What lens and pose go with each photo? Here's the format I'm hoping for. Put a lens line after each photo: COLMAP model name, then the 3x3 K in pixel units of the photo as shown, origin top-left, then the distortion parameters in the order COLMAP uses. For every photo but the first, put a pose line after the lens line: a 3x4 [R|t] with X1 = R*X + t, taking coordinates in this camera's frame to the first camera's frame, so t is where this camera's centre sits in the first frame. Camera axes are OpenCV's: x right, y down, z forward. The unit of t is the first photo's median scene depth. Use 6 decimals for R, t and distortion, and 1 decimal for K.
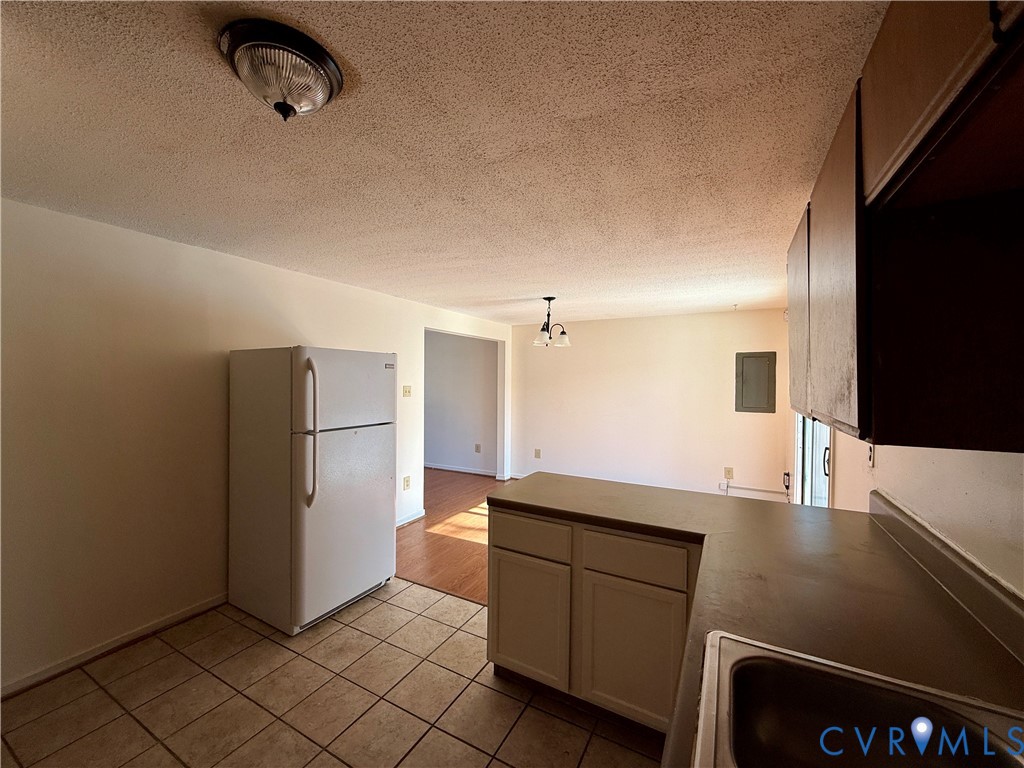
lens RADIAL K [[400.5, 0, 512.0], [0, 400.5, 384.0], [0, 0, 1]] dist [0.001692, 0.000190]
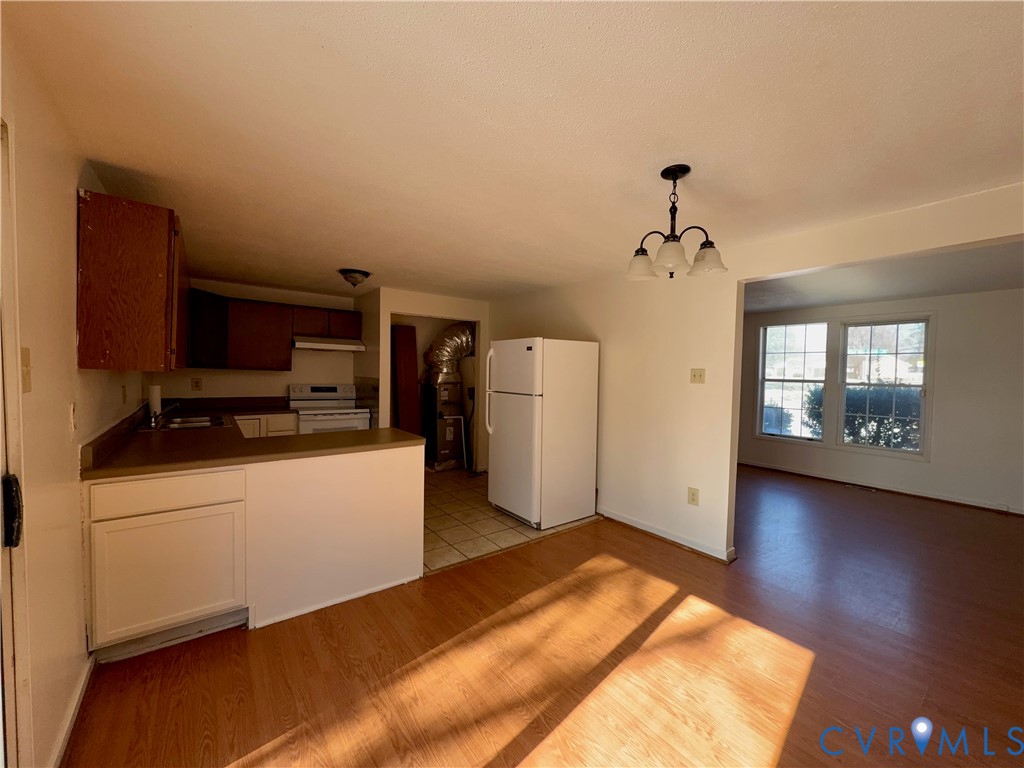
lens RADIAL K [[400.5, 0, 512.0], [0, 400.5, 384.0], [0, 0, 1]] dist [0.001692, 0.000190]
pose [[-0.409286, 0.005588, -0.912389, 0.908975], [-0.026940, 0.999471, 0.018207, 0.043302], [0.912008, 0.032032, -0.408919, 1.559586]]
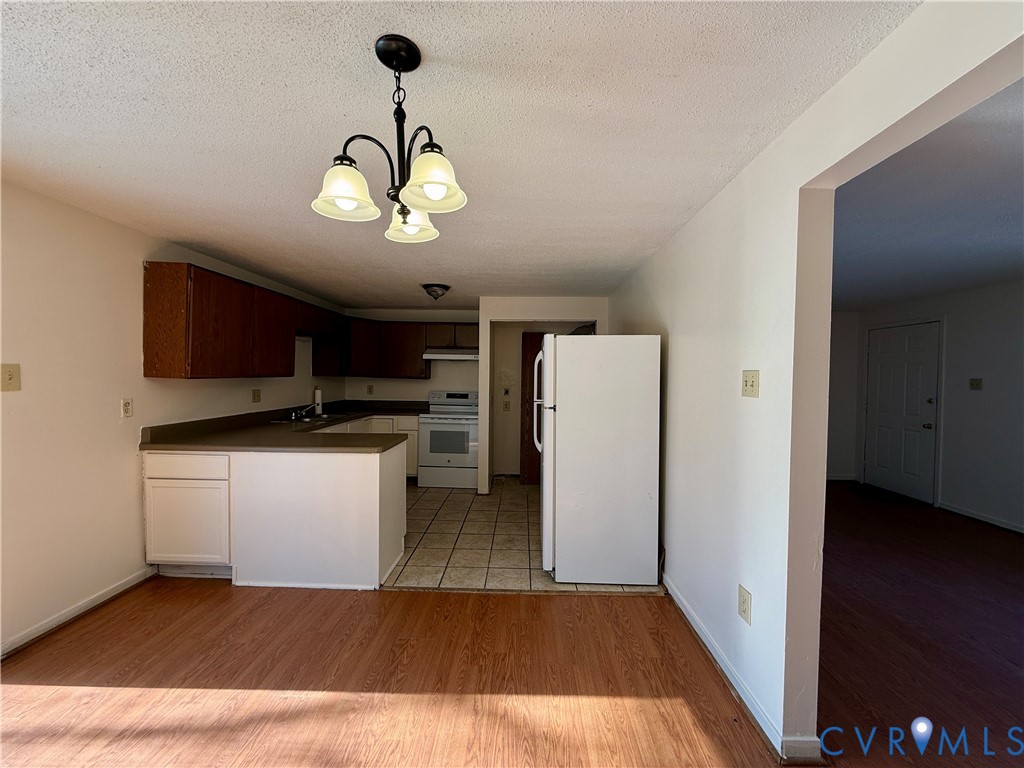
lens RADIAL K [[403.3, 0, 517.7], [0, 403.3, 386.1], [0, 0, 1]] dist [0.006178, 0.000016]
pose [[-0.889042, -0.014047, -0.457610, 0.224817], [-0.025976, 0.999467, 0.019786, 0.026849], [0.457088, 0.029477, -0.888933, 1.987065]]
